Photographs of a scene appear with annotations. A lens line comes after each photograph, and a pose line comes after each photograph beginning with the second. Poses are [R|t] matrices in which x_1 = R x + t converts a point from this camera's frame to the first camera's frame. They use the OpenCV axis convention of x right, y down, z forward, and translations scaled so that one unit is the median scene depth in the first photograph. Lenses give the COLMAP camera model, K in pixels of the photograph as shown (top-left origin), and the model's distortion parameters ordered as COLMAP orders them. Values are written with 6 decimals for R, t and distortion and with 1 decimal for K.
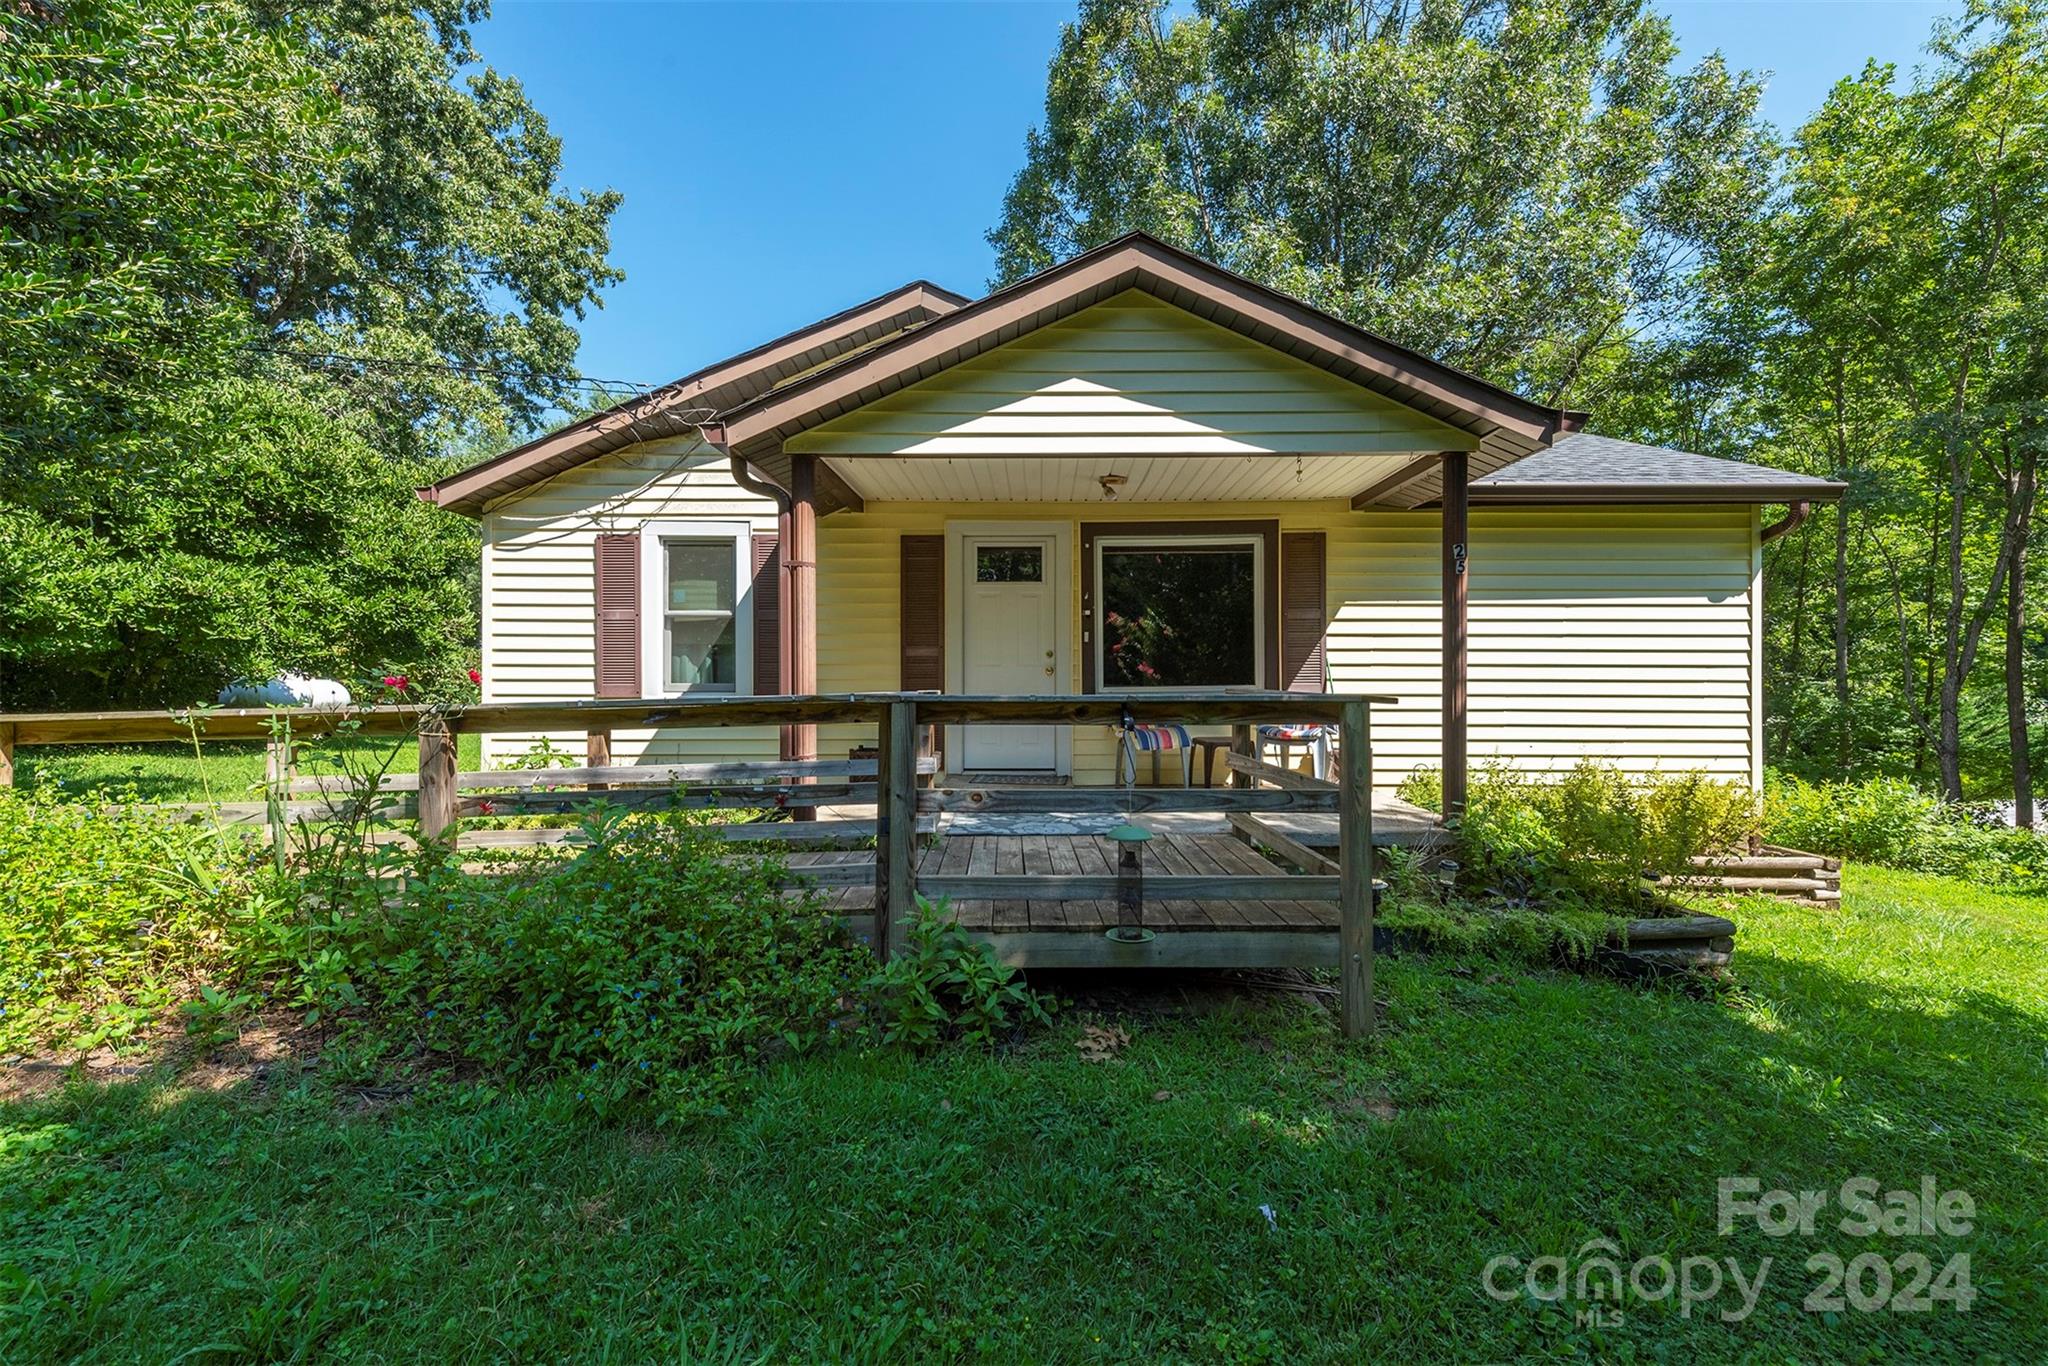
lens RADIAL K [[815.7, 0, 1031.8], [0, 815.7, 686.0], [0, 0, 1]] dist [0.016440, -0.006230]
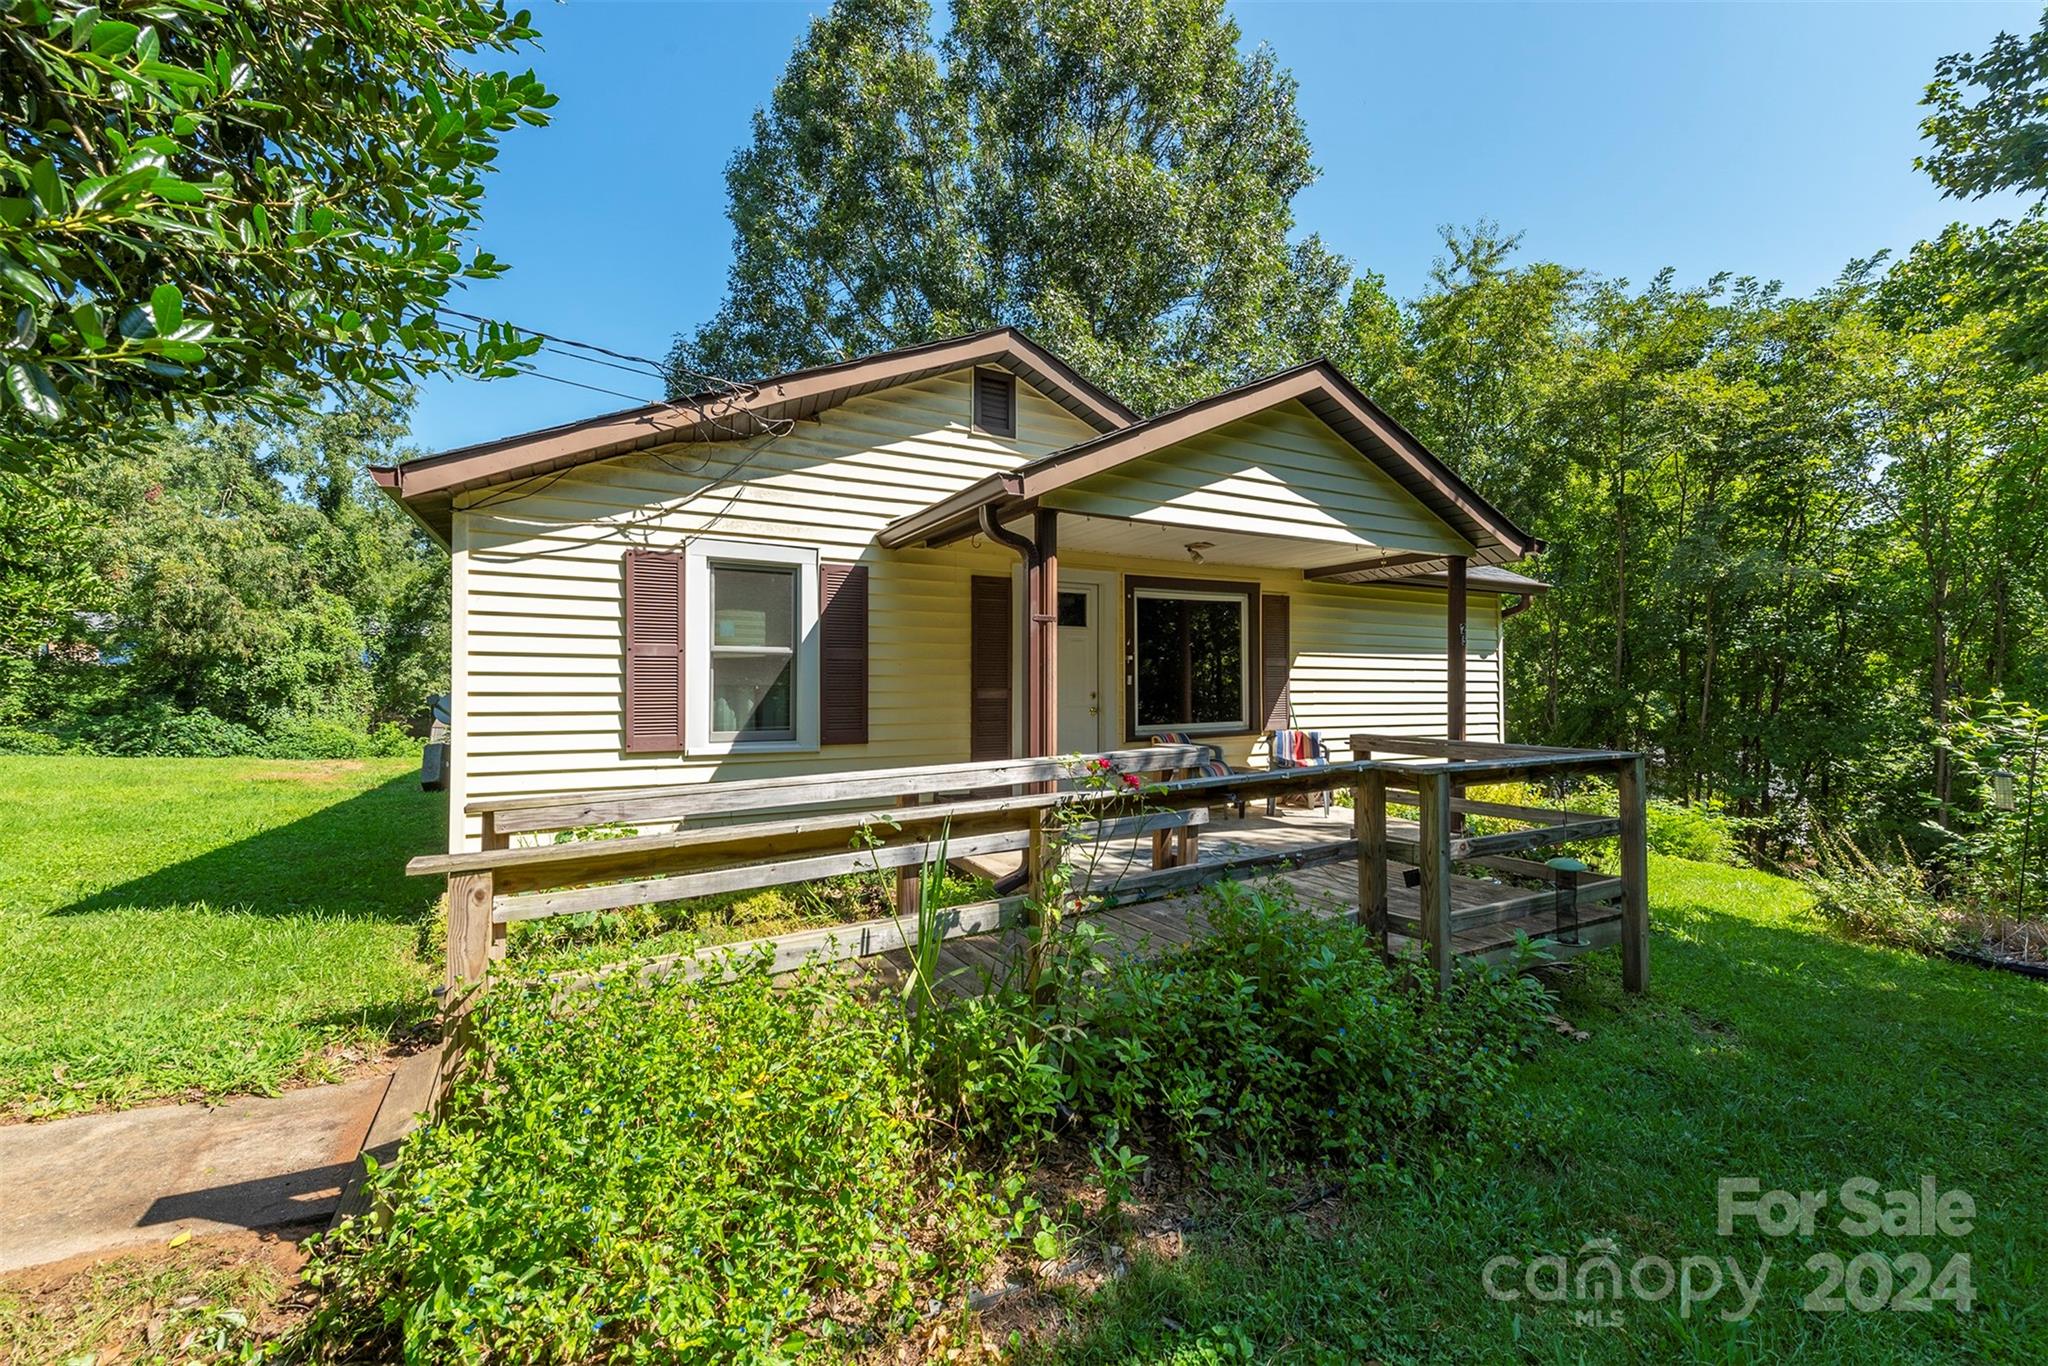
lens RADIAL K [[827.3, 0, 1033.5], [0, 827.3, 673.8], [0, 0, 1]] dist [0.018537, -0.006581]
pose [[0.876123, 0.008768, 0.482008, -0.572090], [0.002549, 0.999736, -0.022819, -0.043571], [-0.482081, 0.021221, 0.875870, 0.097412]]
